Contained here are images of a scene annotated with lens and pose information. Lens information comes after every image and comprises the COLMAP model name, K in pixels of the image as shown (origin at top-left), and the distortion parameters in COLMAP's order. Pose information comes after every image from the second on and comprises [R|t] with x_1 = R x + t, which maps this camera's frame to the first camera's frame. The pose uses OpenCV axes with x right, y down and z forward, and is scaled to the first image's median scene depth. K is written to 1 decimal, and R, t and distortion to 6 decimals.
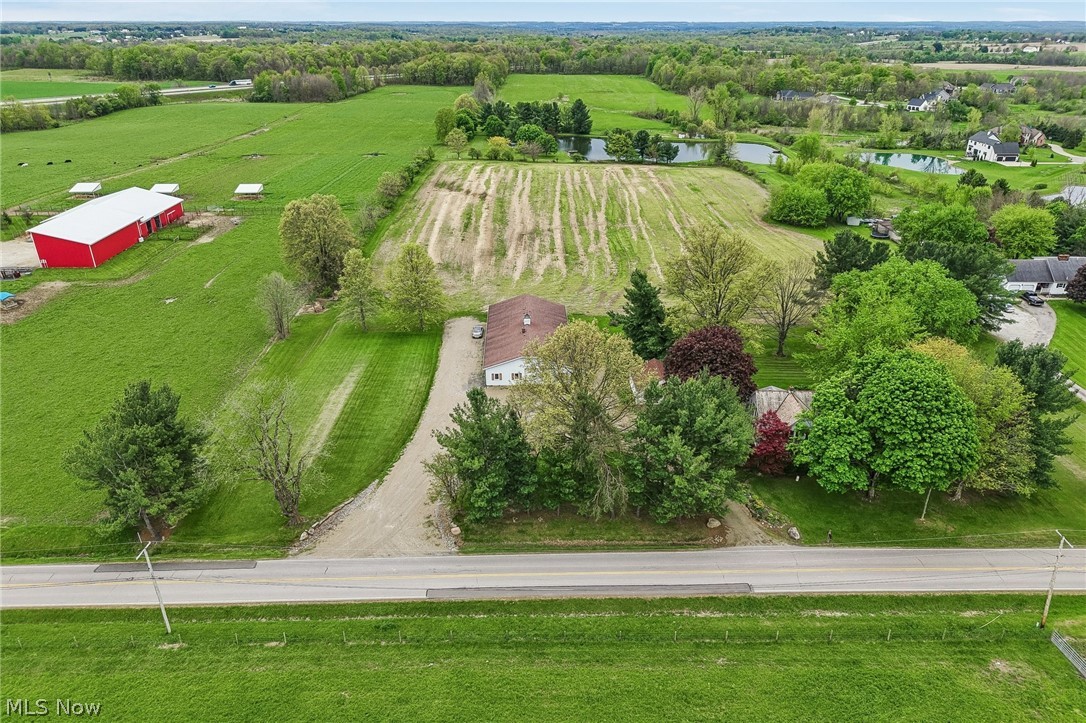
lens RADIAL K [[729.7, 0, 543.0], [0, 729.7, 361.5], [0, 0, 1]] dist [0.011044, -0.006564]
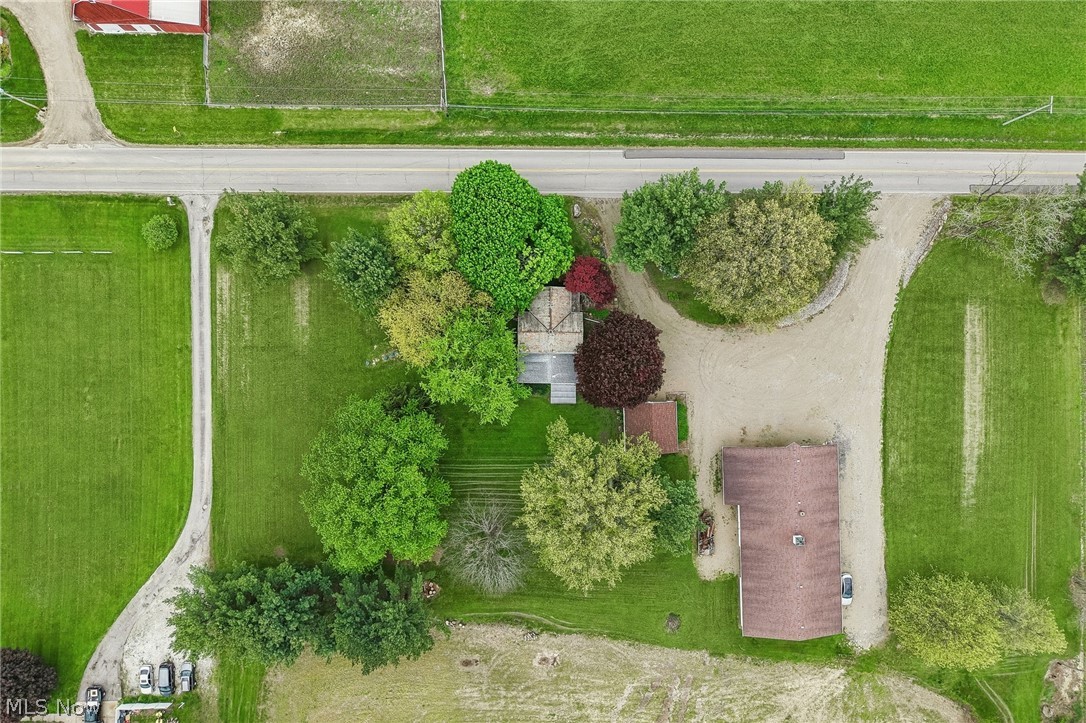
lens RADIAL K [[729.7, 0, 543.0], [0, 729.7, 361.5], [0, 0, 1]] dist [0.011044, -0.006564]
pose [[-0.999910, -0.004858, -0.012480, 0.236623], [-0.009119, -0.435459, 0.900162, -0.602395], [-0.009807, 0.900195, 0.435376, 0.377961]]
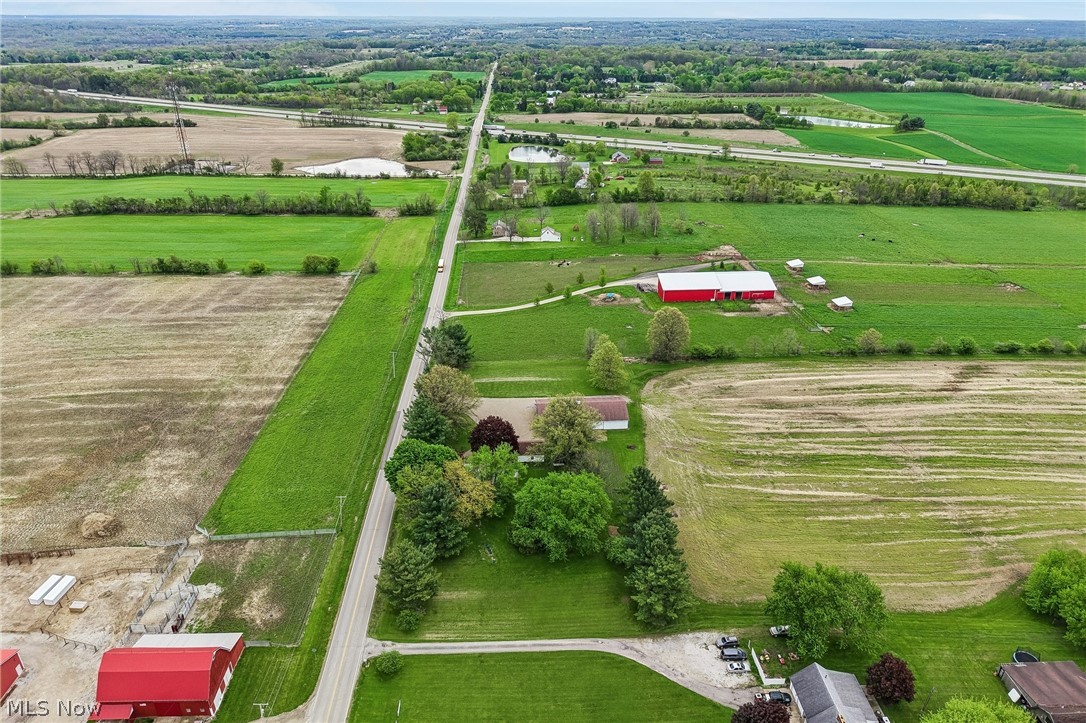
lens RADIAL K [[729.7, 0, 543.0], [0, 729.7, 361.5], [0, 0, 1]] dist [0.011044, -0.006564]
pose [[0.039288, 0.429260, -0.902326, 1.298682], [-0.429081, 0.822775, 0.372733, -0.643882], [0.902411, 0.372528, 0.216512, 0.411881]]
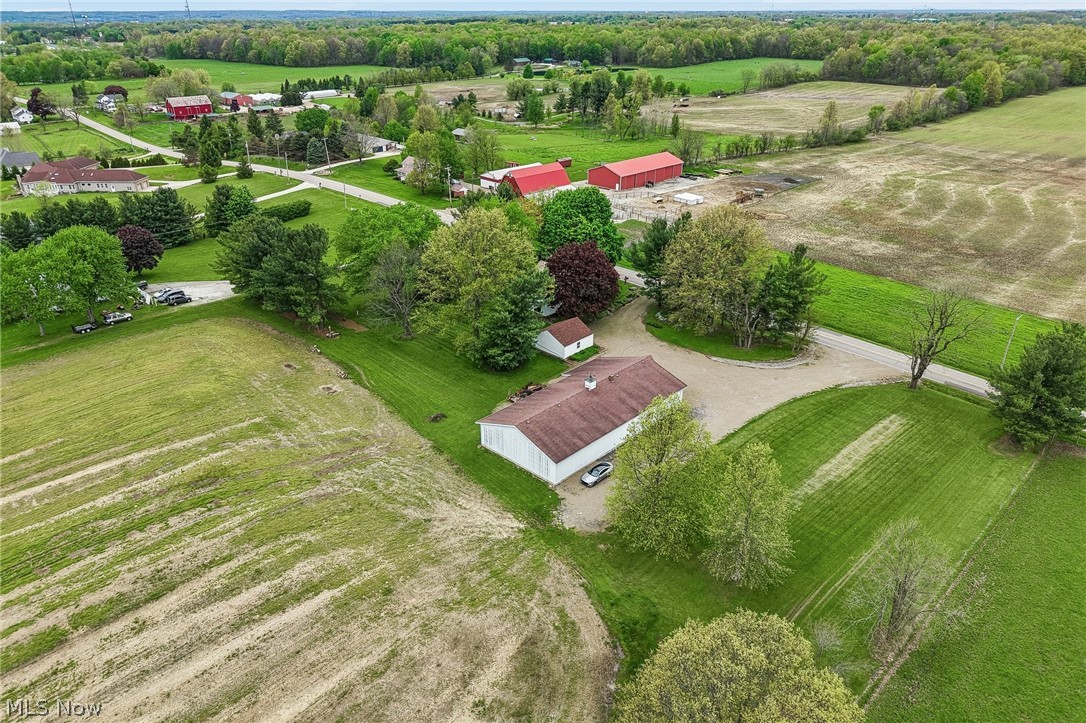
lens RADIAL K [[735.3, 0, 541.9], [0, 735.3, 362.6], [0, 0, 1]] dist [0.028020, -0.033794]
pose [[-0.699062, -0.309629, 0.644549, -0.413811], [0.307384, 0.683734, 0.661833, -0.519258], [-0.645622, 0.660786, -0.382797, 1.108988]]
